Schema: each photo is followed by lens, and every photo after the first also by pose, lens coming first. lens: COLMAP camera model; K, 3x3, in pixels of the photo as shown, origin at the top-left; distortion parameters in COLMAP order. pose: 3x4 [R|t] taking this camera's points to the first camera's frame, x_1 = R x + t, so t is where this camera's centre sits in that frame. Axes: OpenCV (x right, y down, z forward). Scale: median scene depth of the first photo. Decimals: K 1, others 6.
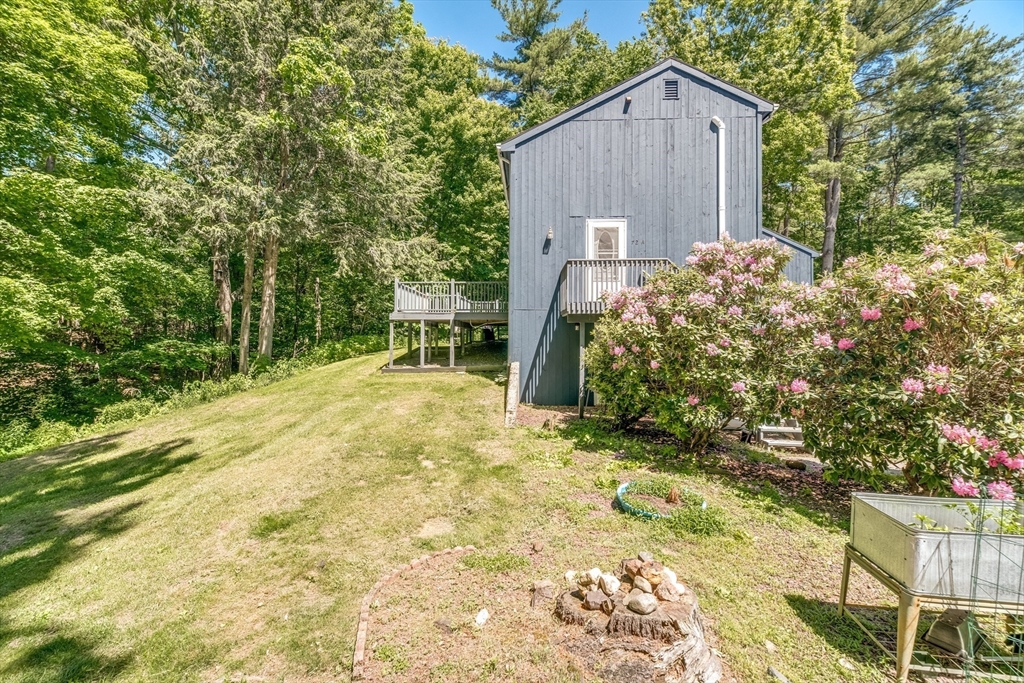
lens RADIAL K [[449.3, 0, 505.9], [0, 449.3, 329.8], [0, 0, 1]] dist [0.002692, -0.000371]
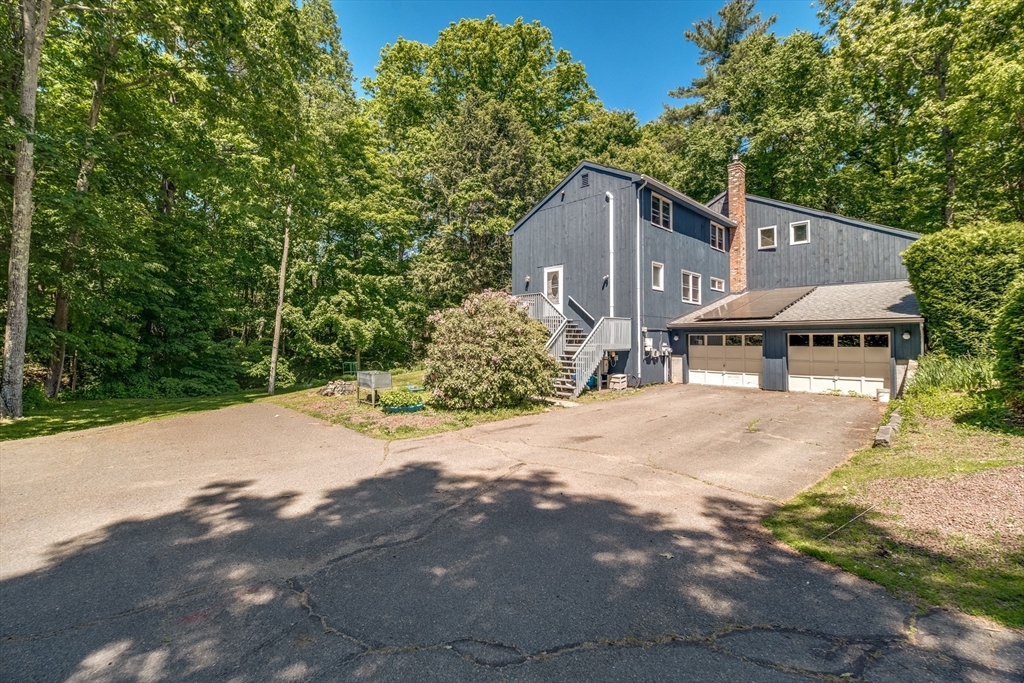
lens RADIAL K [[455.5, 0, 503.3], [0, 455.5, 327.7], [0, 0, 1]] dist [0.000099, 0.000783]
pose [[0.733904, -0.030098, -0.678586, 0.519403], [0.013739, 0.999471, -0.029471, 0.012193], [0.679114, 0.012306, 0.733929, -0.155768]]
